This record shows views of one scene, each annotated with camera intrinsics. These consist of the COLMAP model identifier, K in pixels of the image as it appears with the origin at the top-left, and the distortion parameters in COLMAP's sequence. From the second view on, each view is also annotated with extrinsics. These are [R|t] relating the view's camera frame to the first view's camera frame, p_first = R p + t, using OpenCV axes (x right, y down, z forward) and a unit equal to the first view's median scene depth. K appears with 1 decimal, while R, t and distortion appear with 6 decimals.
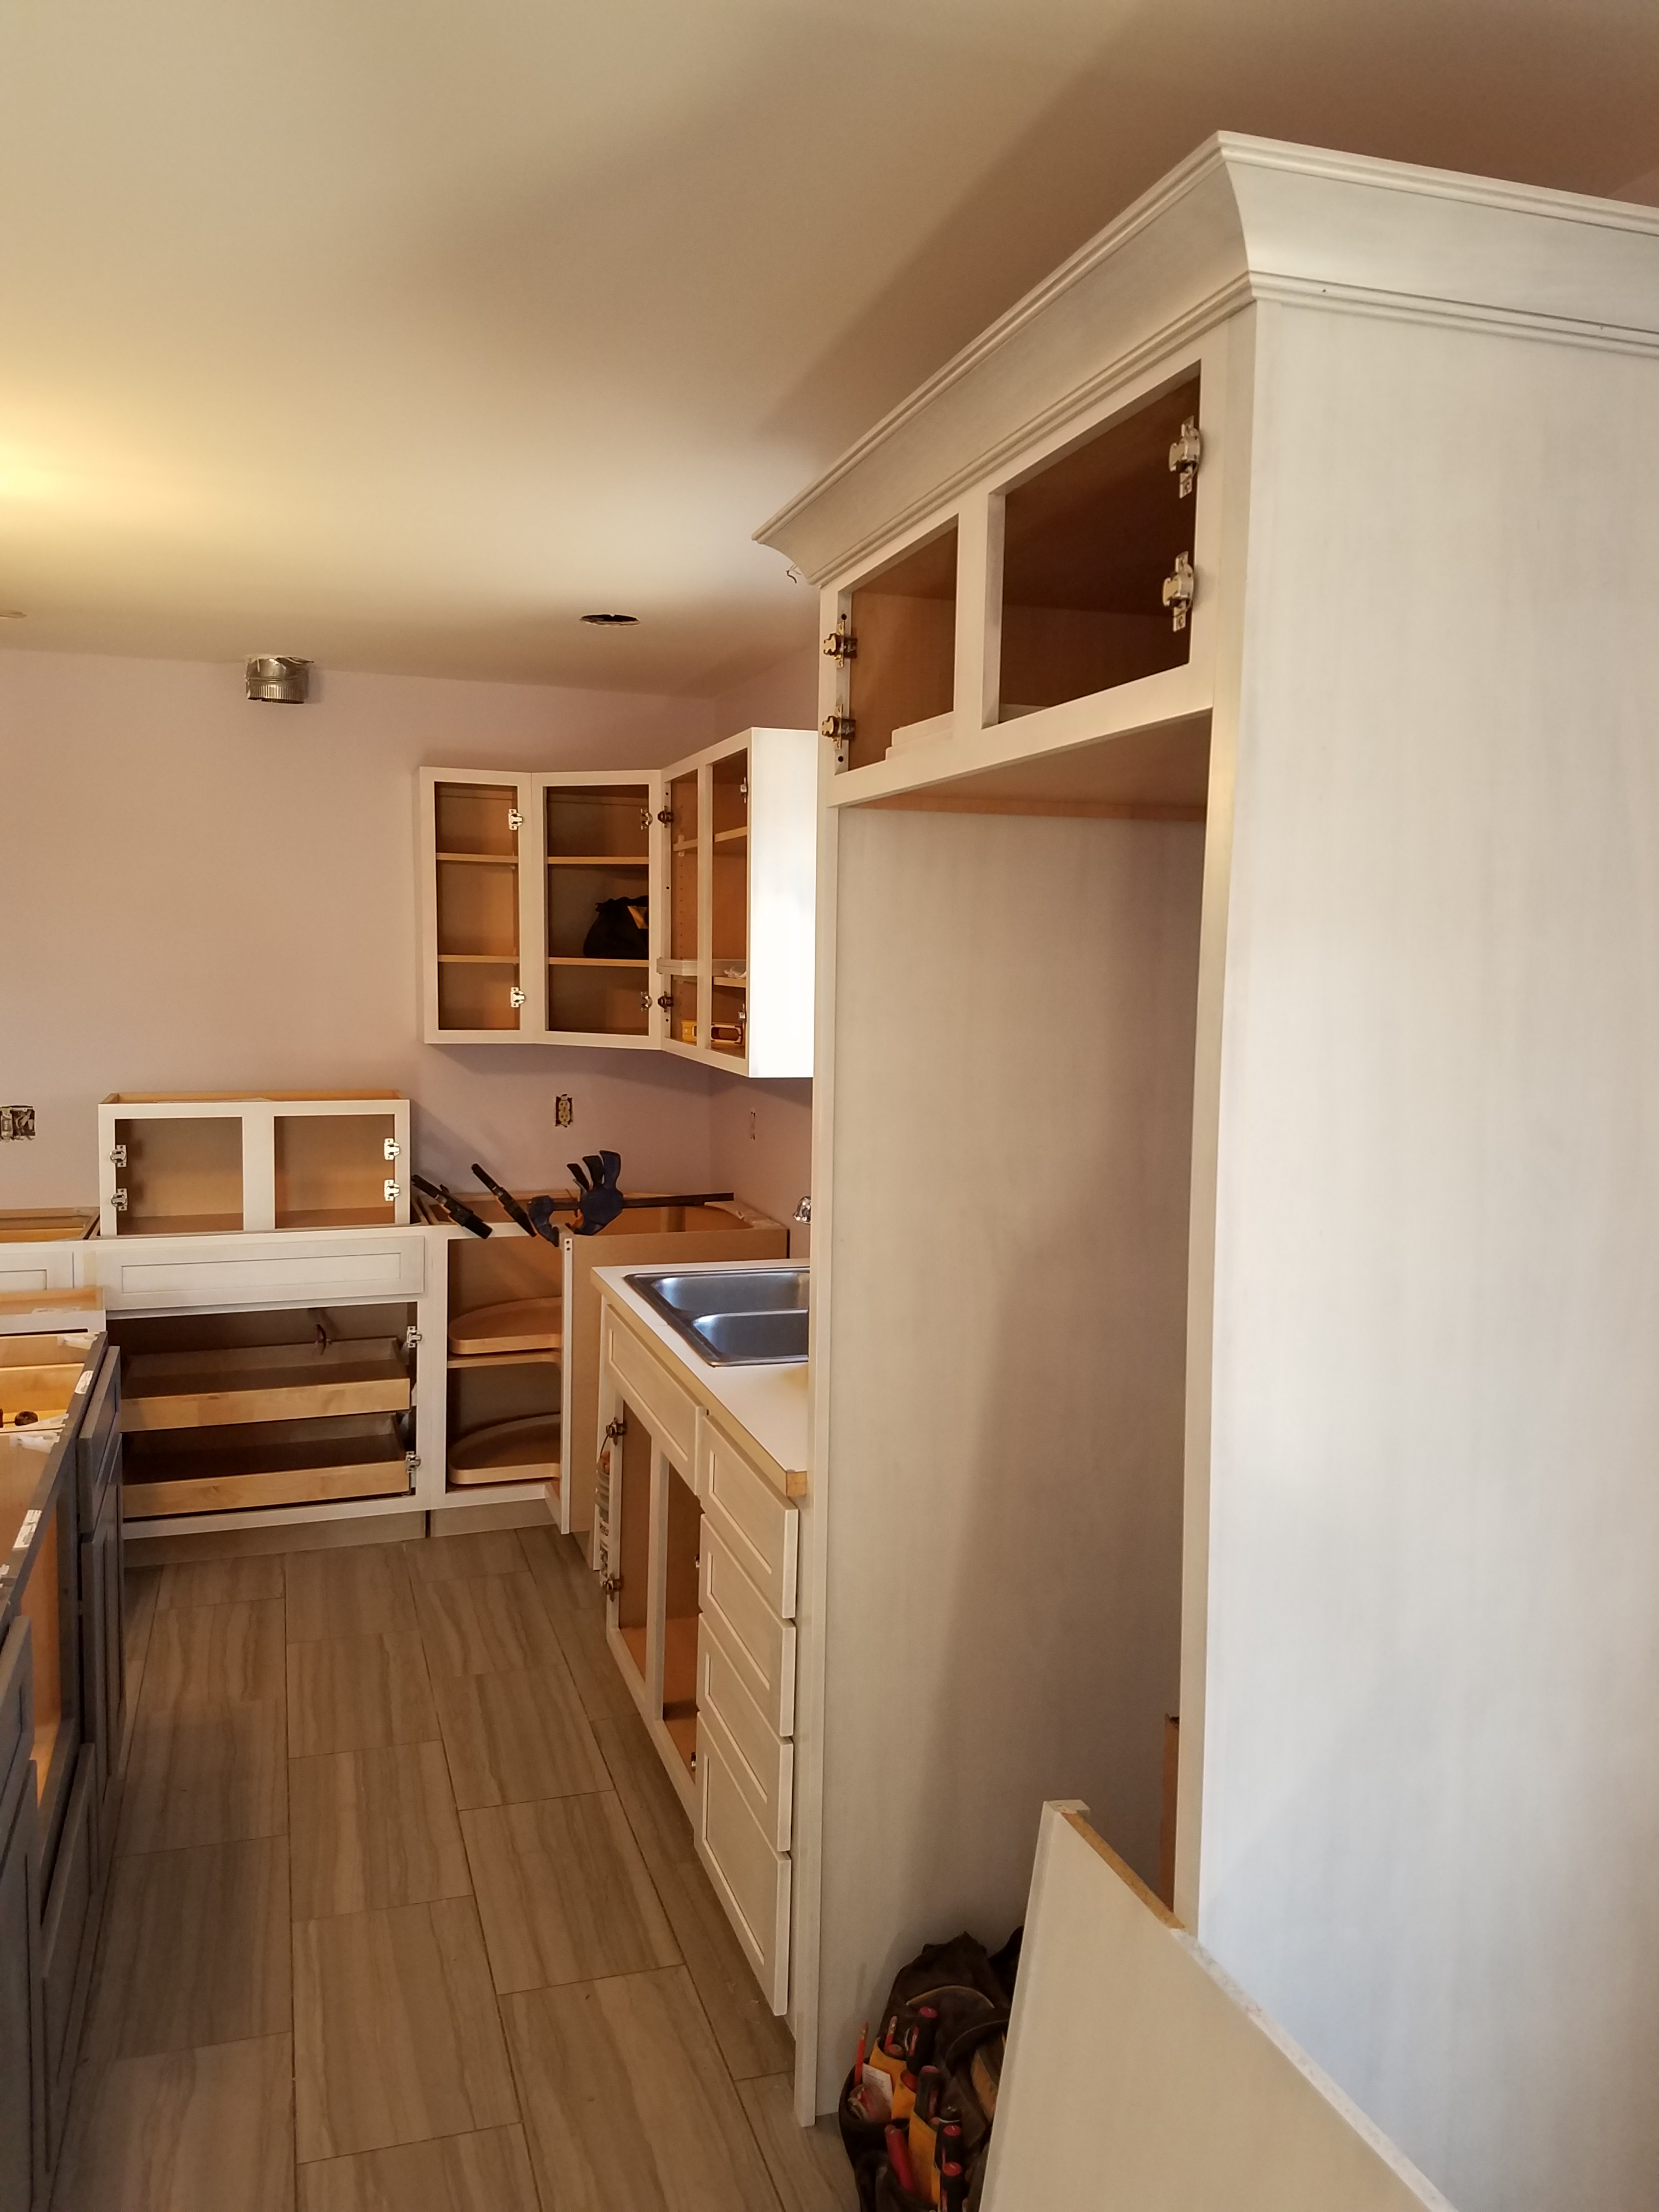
lens RADIAL K [[1684.3, 0, 832.6], [0, 1684.3, 1100.5], [0, 0, 1]] dist [0.146058, -0.208373]
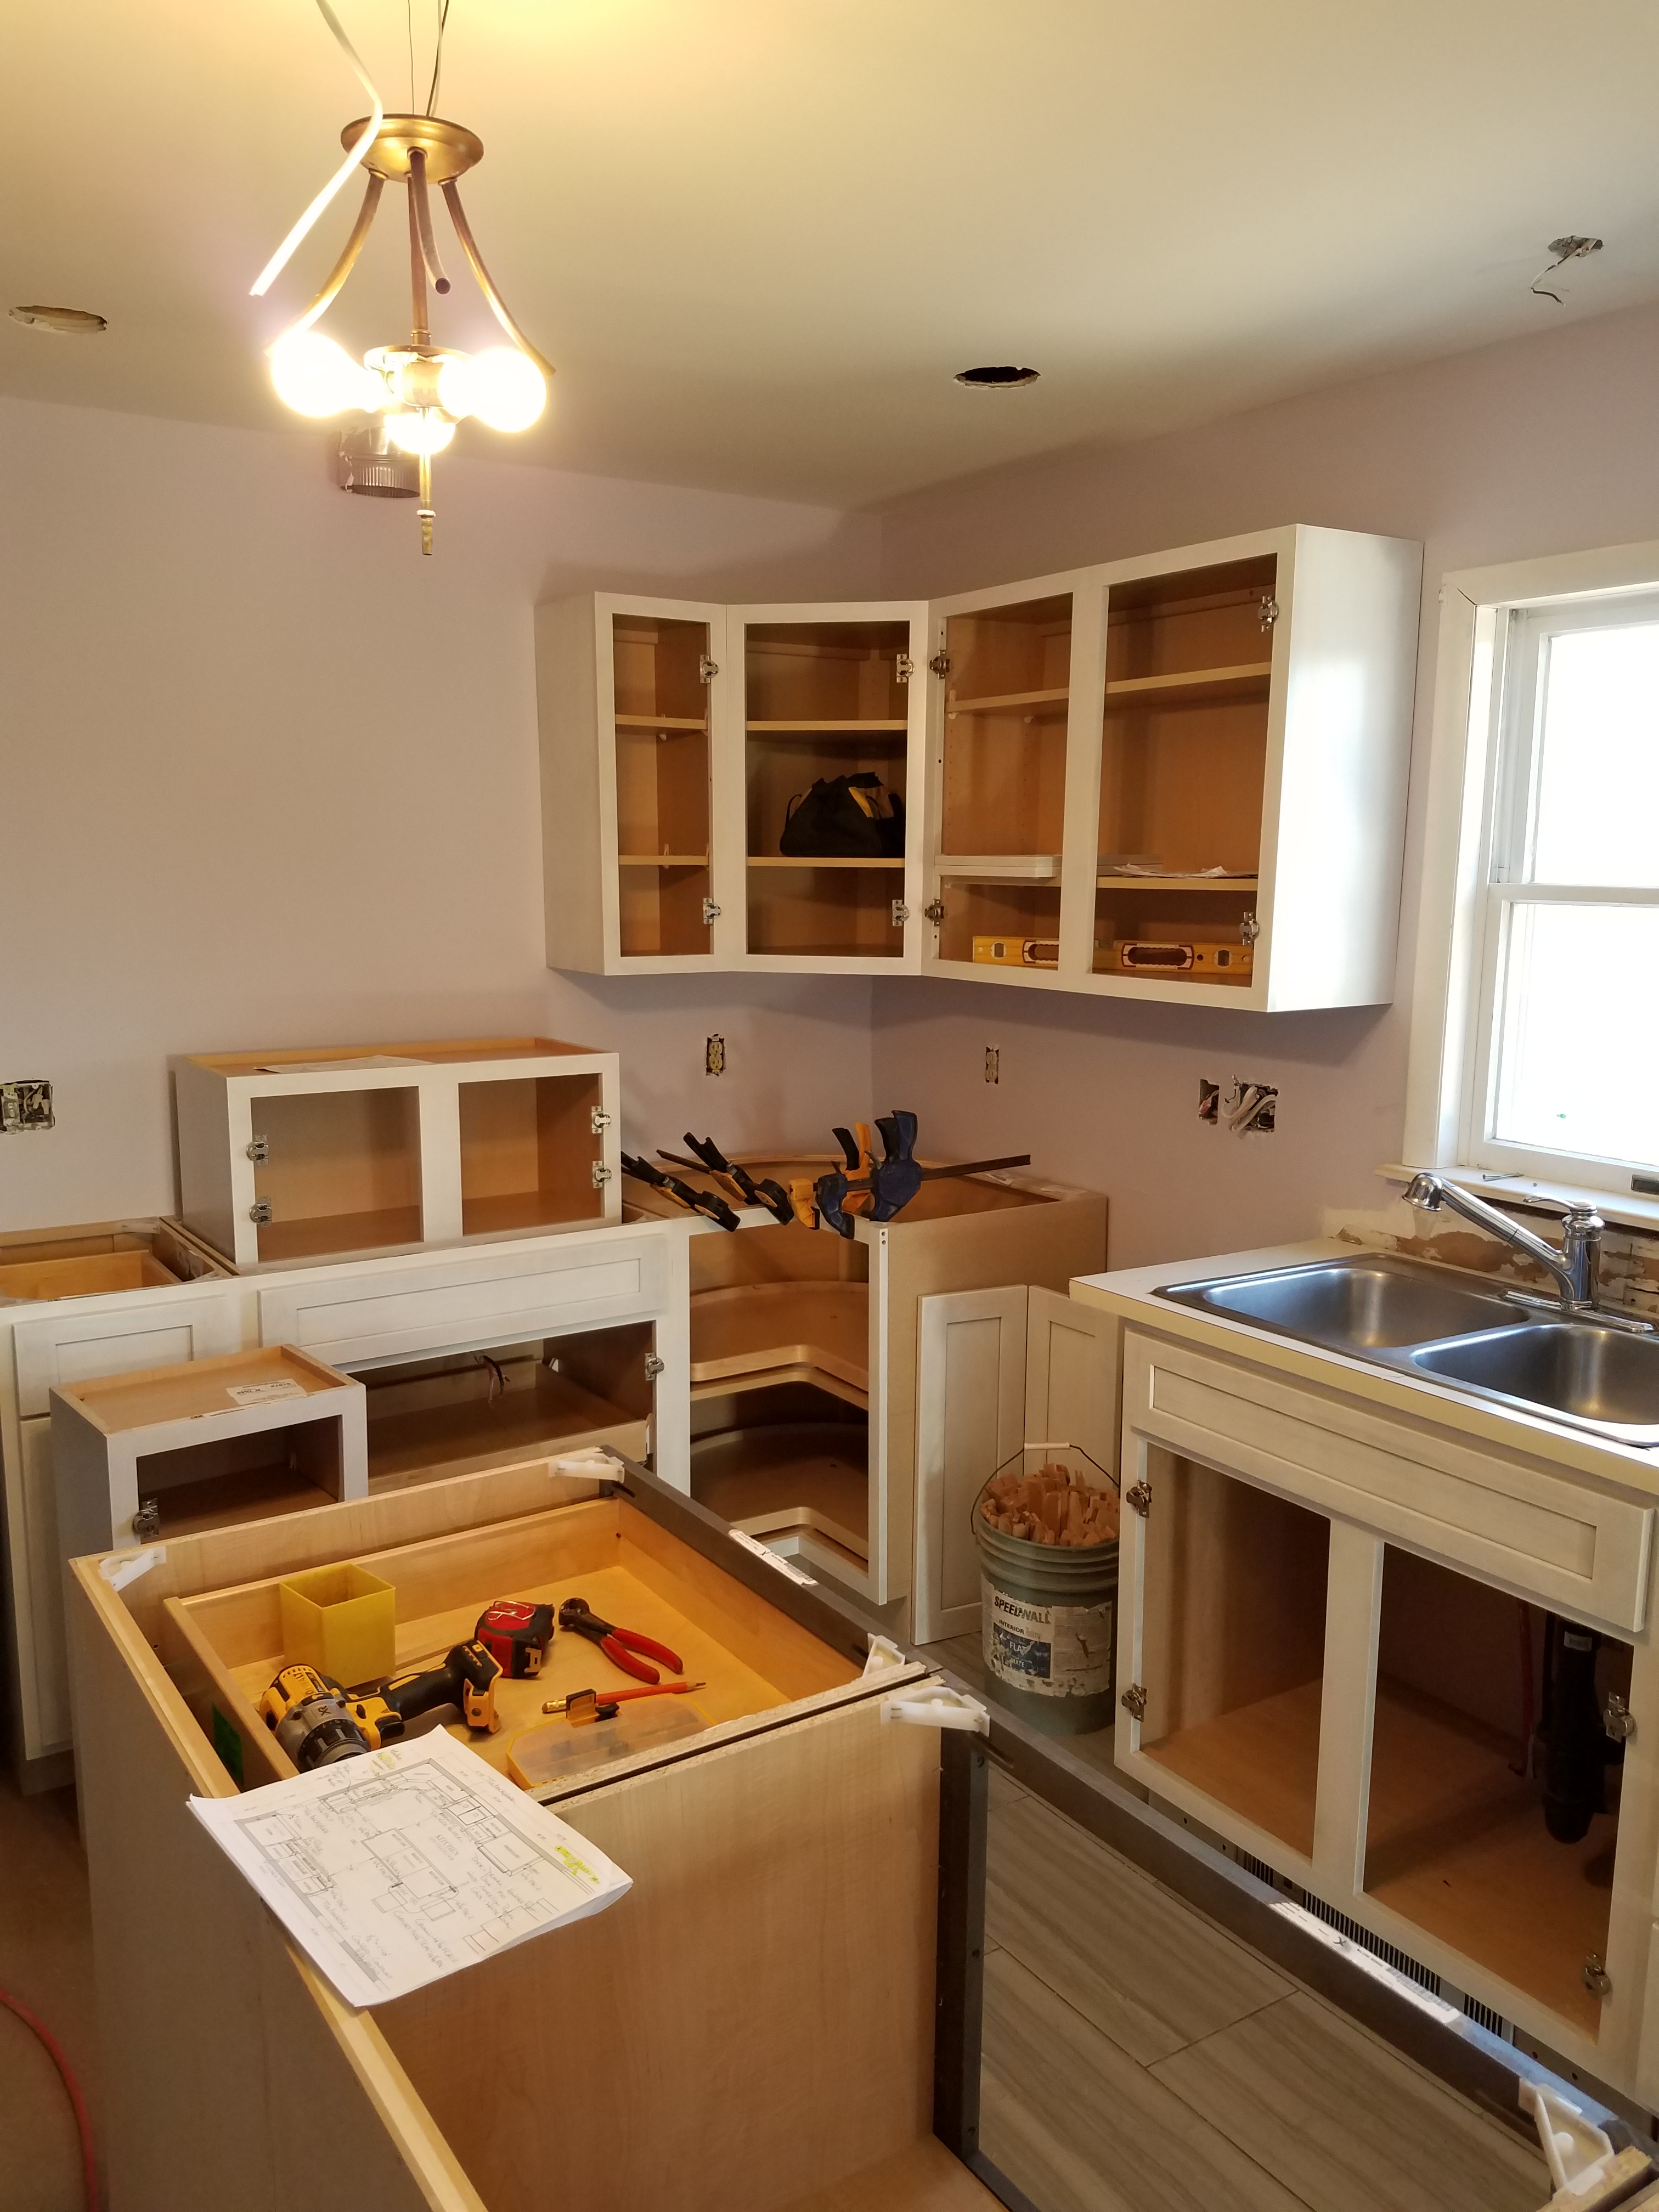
lens RADIAL K [[1684.3, 0, 842.3], [0, 1684.3, 1129.5], [0, 0, 1]] dist [0.146058, -0.208373]
pose [[0.967147, -0.051563, 0.248933, -0.420860], [0.032456, 0.996245, 0.080260, -0.028304], [-0.252136, -0.069544, 0.965190, 0.318850]]
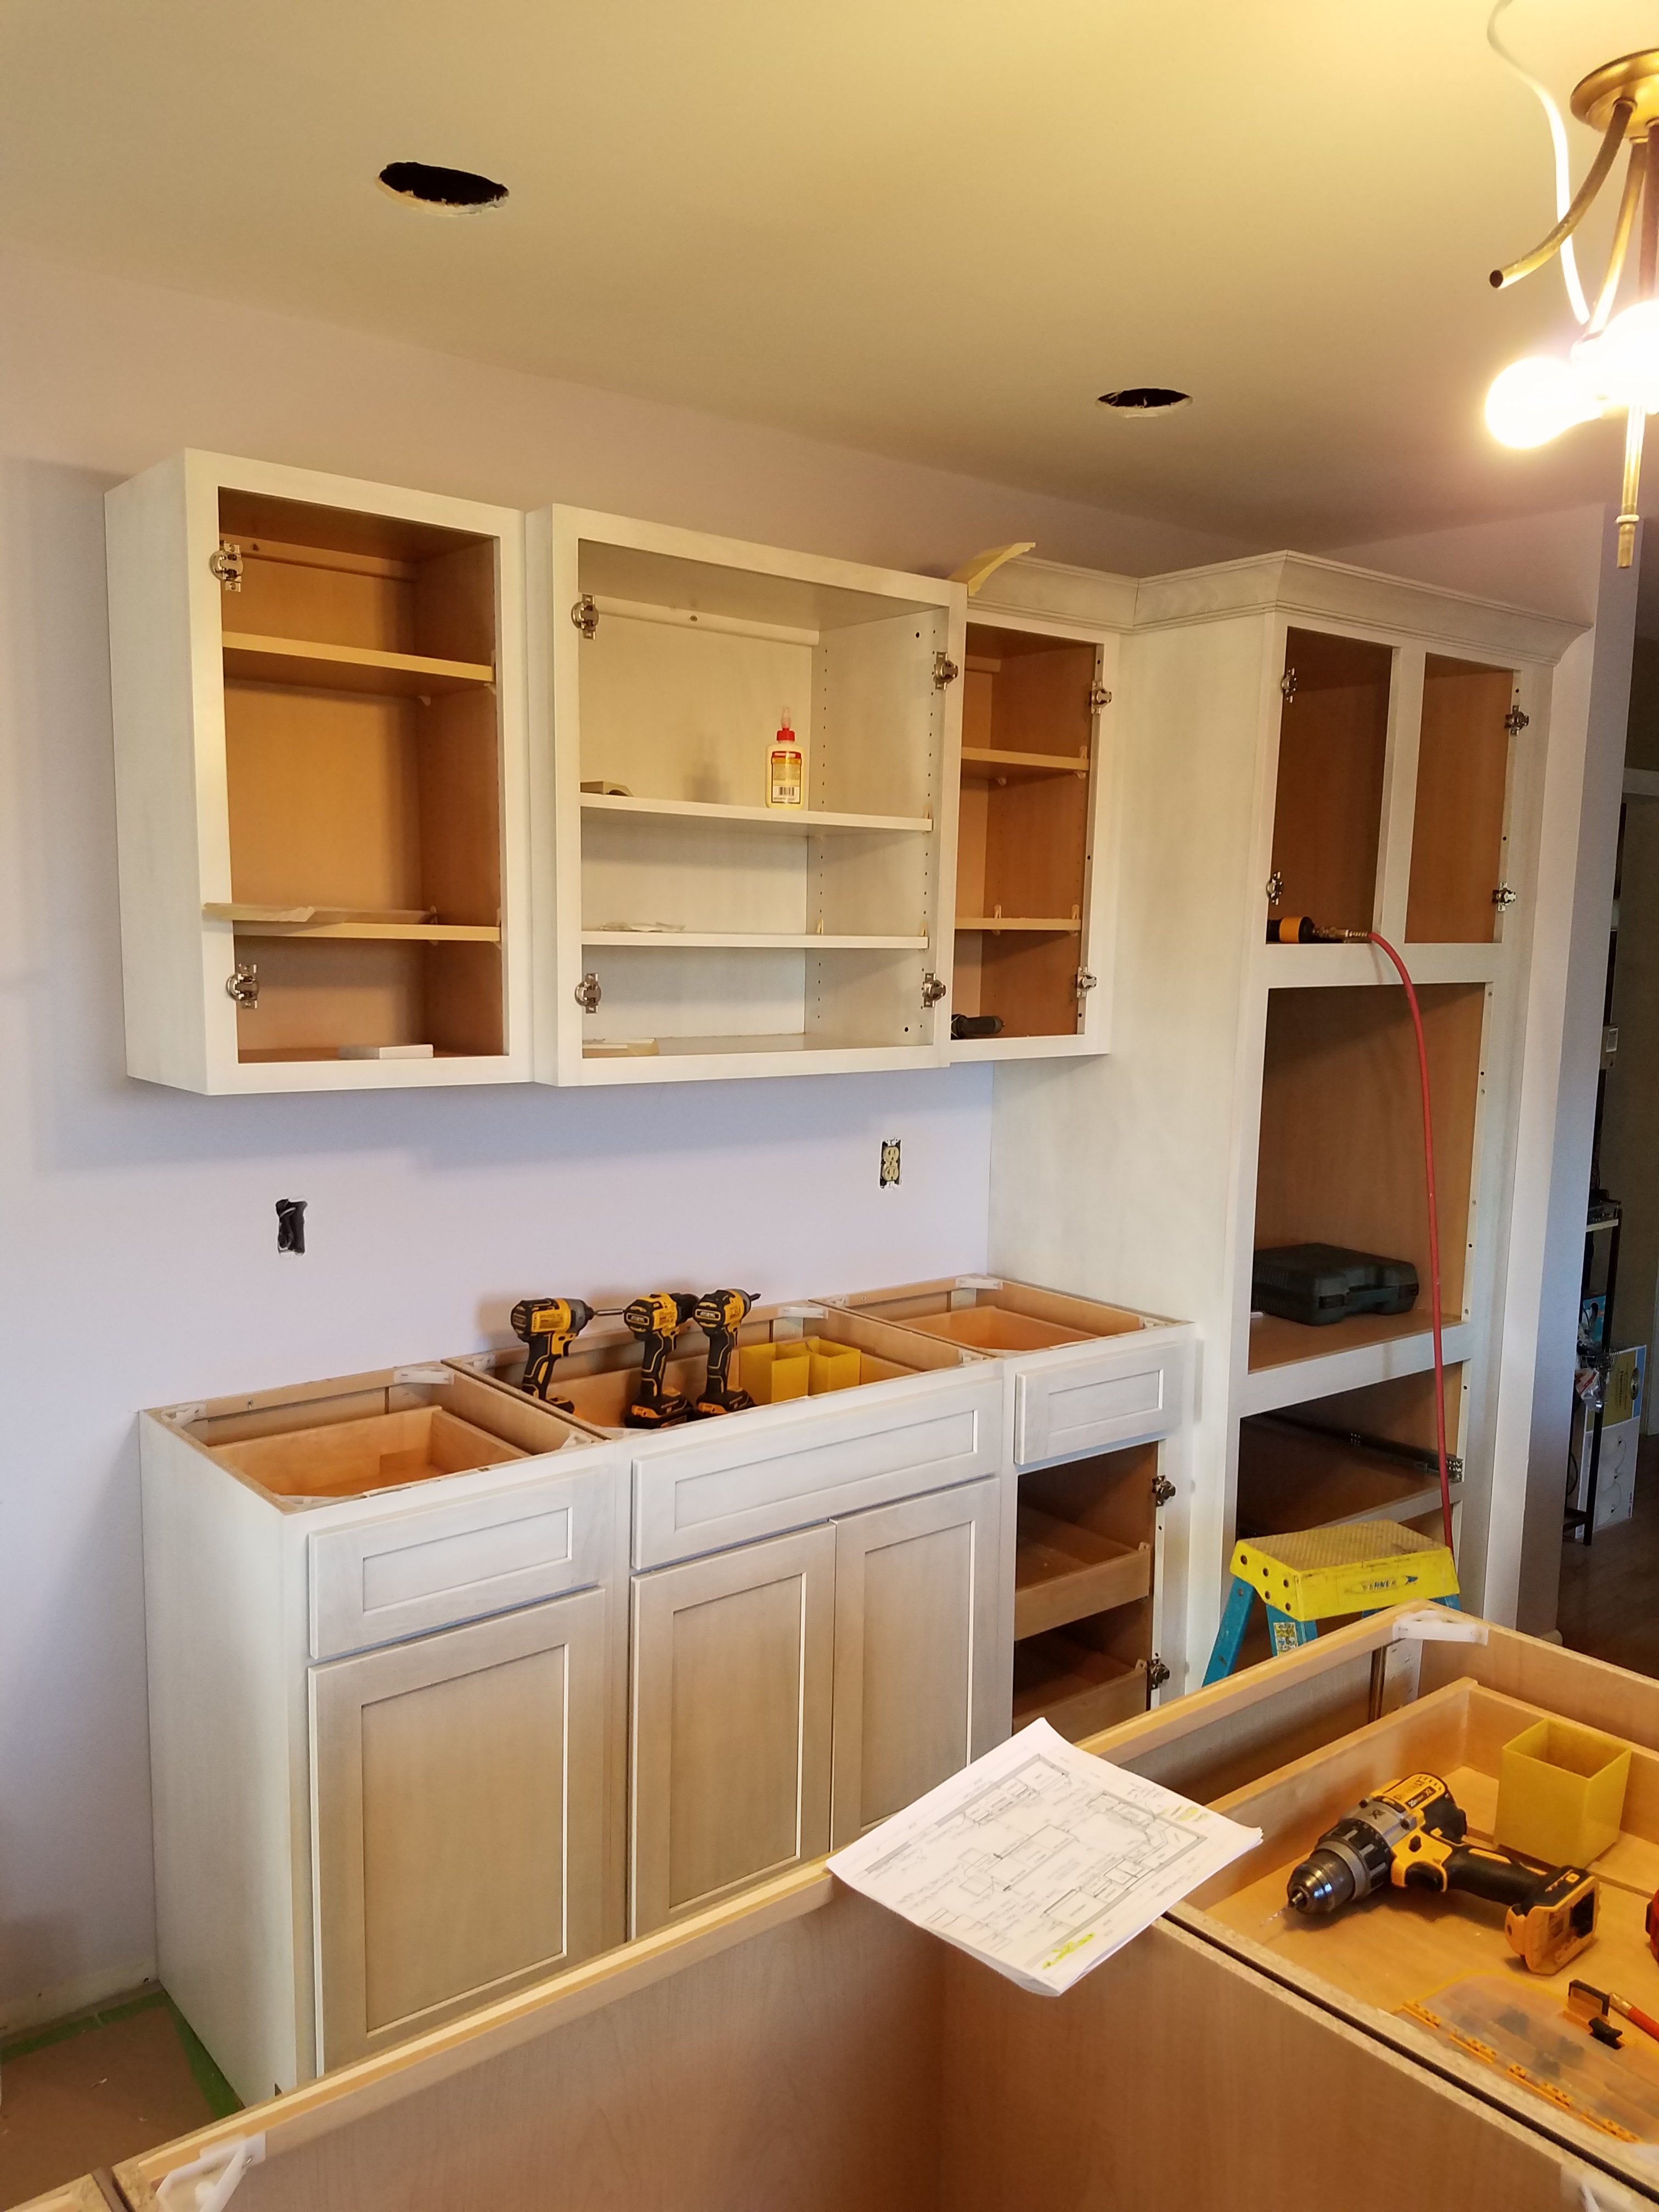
lens RADIAL K [[1684.3, 0, 791.4], [0, 1684.3, 1169.8], [0, 0, 1]] dist [0.146058, -0.208373]
pose [[0.356721, 0.124455, -0.925884, -0.139482], [-0.089009, 0.991106, 0.098928, -0.035422], [0.929961, 0.047123, 0.364626, 0.463306]]
